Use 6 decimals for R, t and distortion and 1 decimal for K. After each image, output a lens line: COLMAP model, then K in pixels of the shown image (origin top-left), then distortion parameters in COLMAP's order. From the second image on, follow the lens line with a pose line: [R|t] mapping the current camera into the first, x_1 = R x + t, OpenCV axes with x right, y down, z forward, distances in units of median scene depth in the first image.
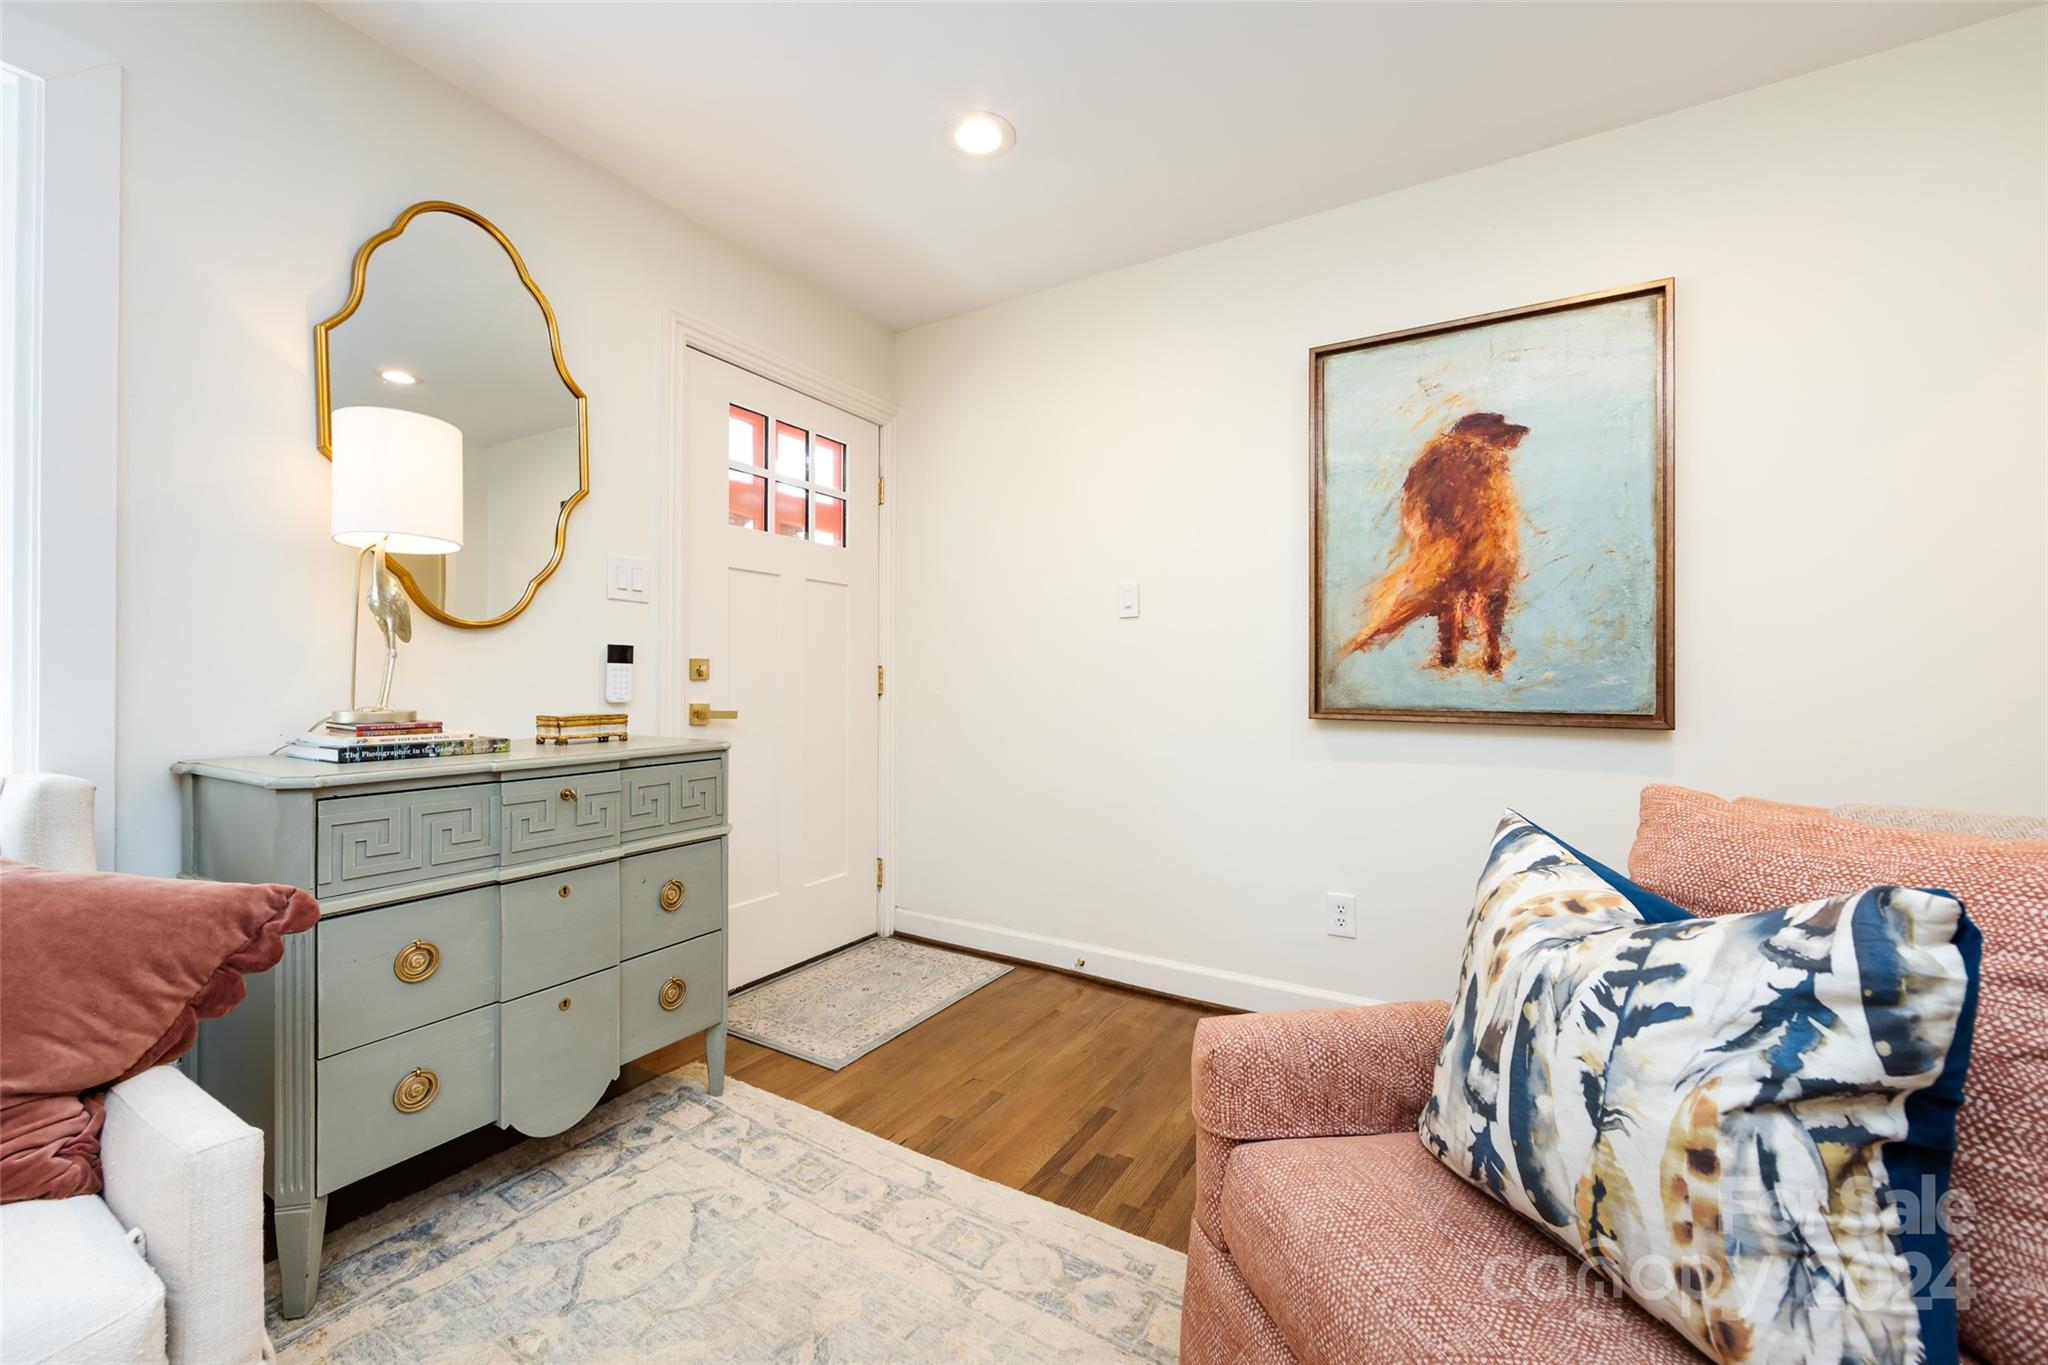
lens RADIAL K [[824.9, 0, 1016.4], [0, 824.9, 677.7], [0, 0, 1]] dist [-0.002692, -0.000236]
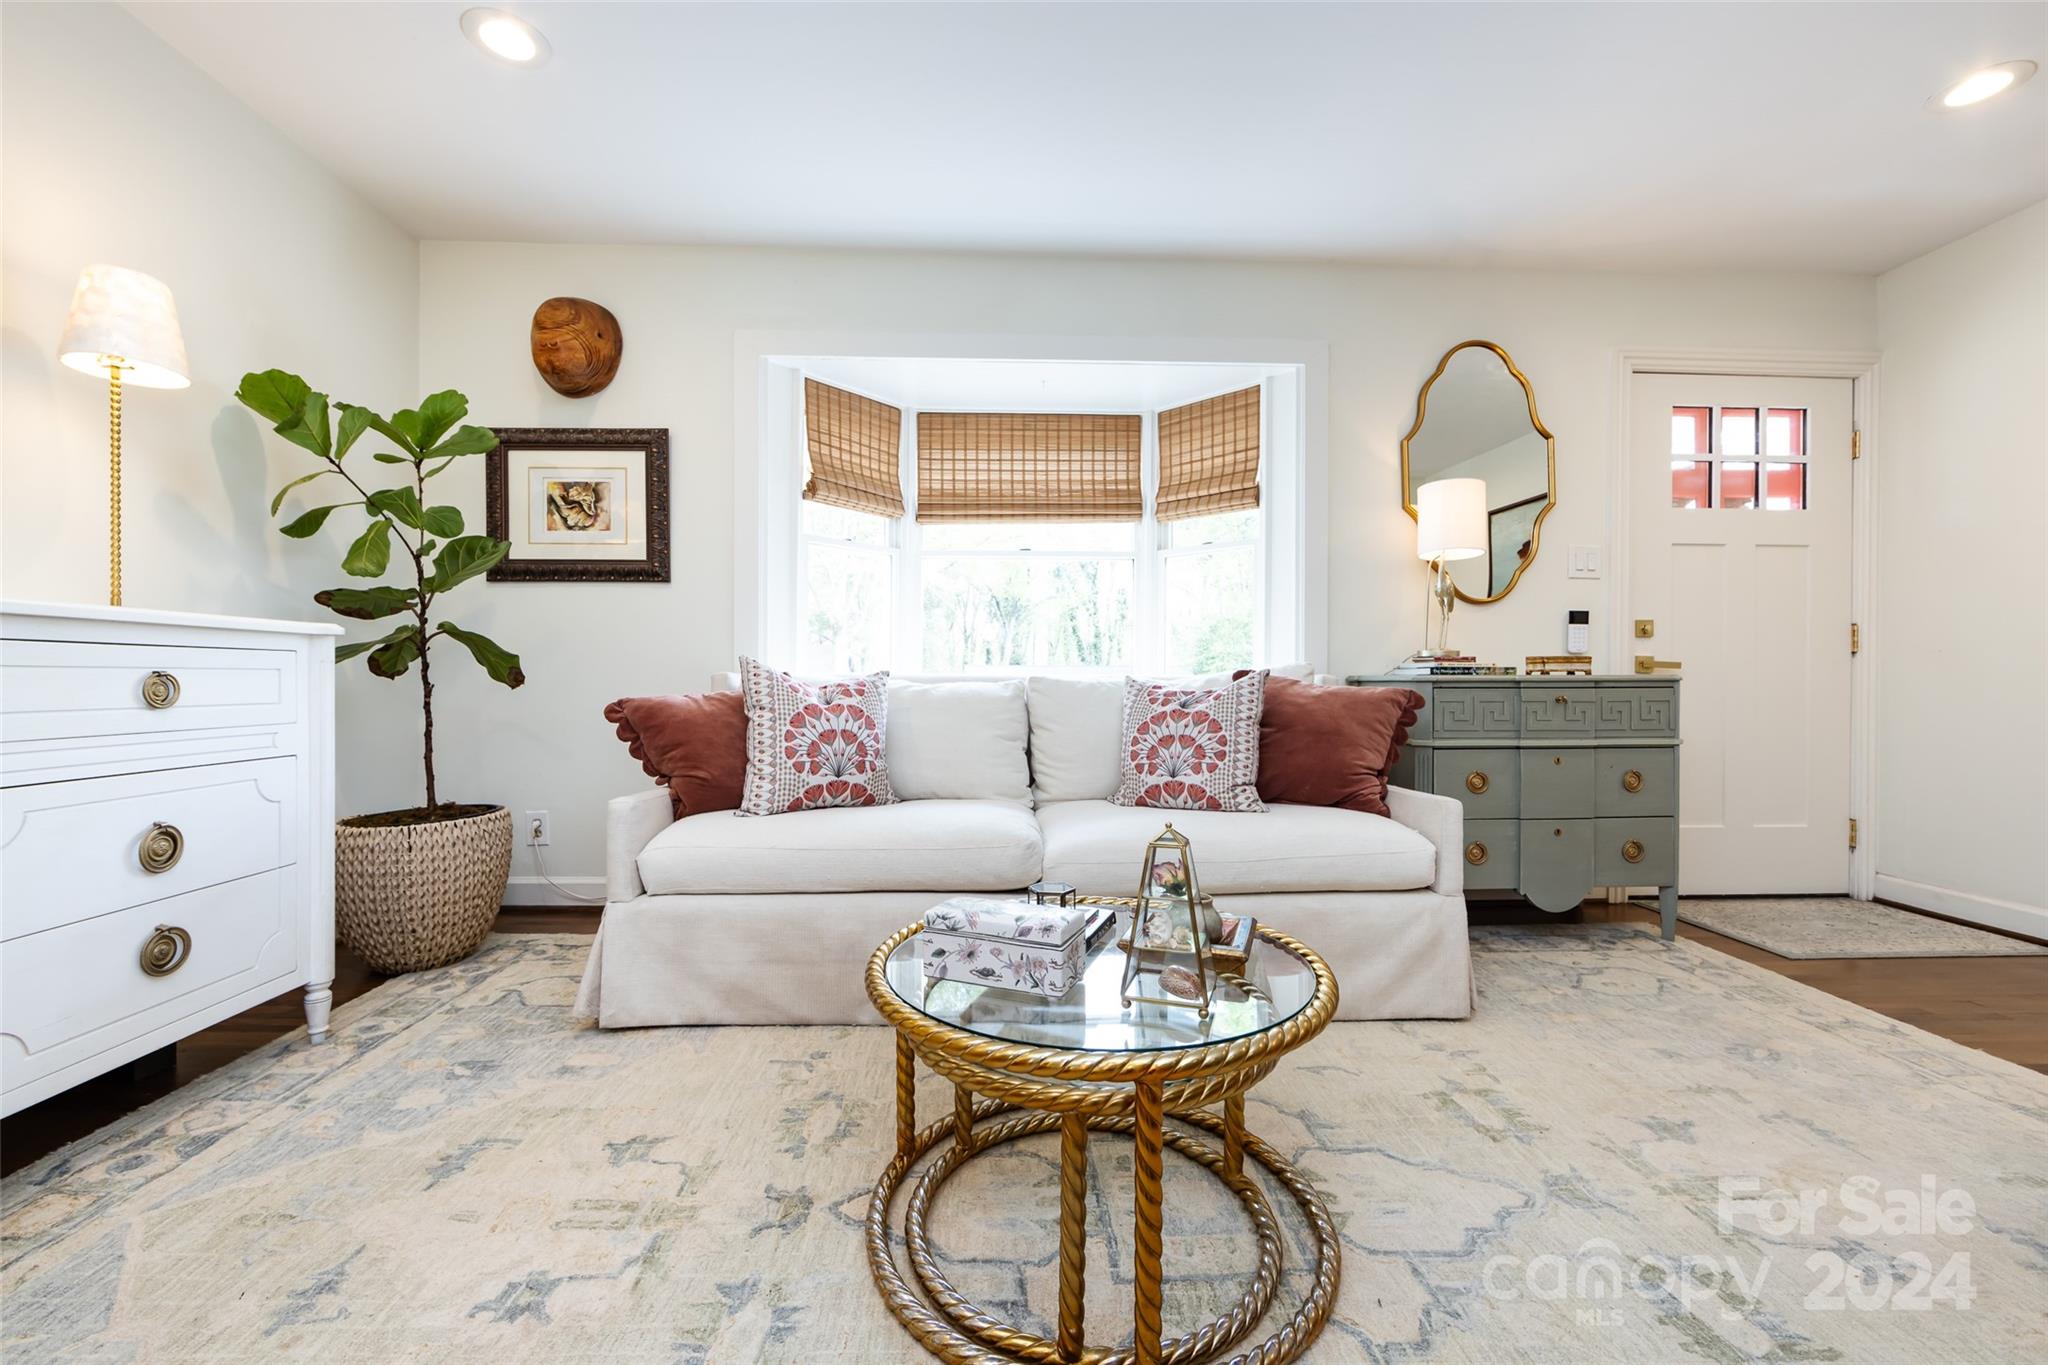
lens RADIAL K [[804.4, 0, 1017.4], [0, 804.4, 686.5], [0, 0, 1]] dist [-0.001482, -0.000095]
pose [[0.551349, 0.003451, -0.834268, 0.127938], [0.002671, 0.999979, 0.005902, 0.081064], [0.834270, -0.005483, 0.551328, -0.551337]]
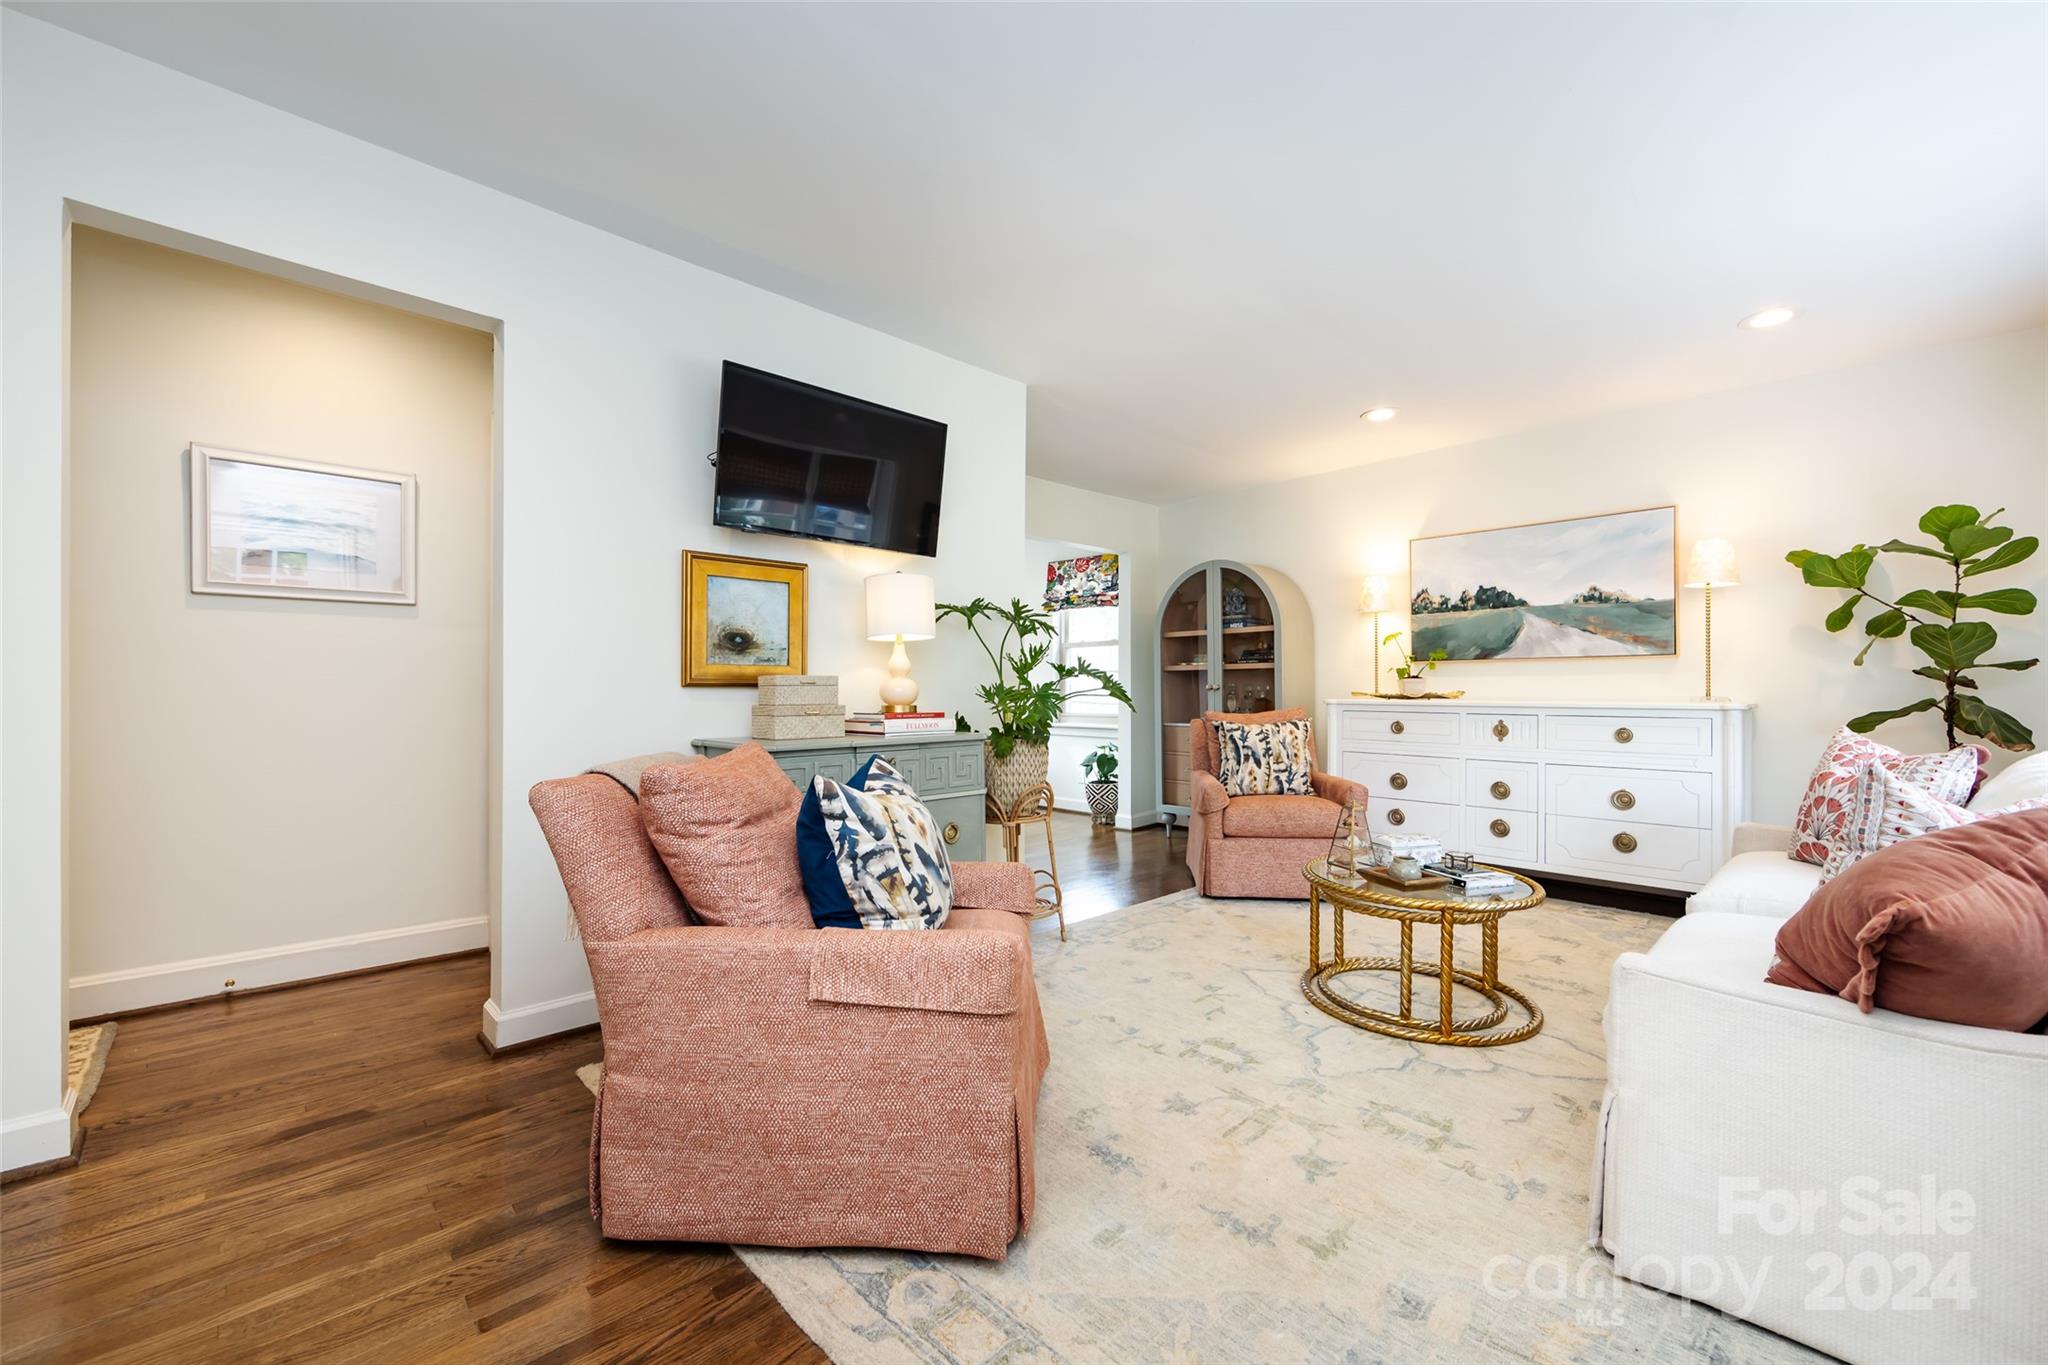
lens RADIAL K [[804.4, 0, 1017.4], [0, 804.4, 686.5], [0, 0, 1]] dist [-0.001482, -0.000095]
pose [[-0.963924, -0.000985, 0.266174, -0.071863], [-0.003468, 0.999955, -0.008861, 0.002556], [-0.266153, -0.009464, -0.963884, 1.189151]]
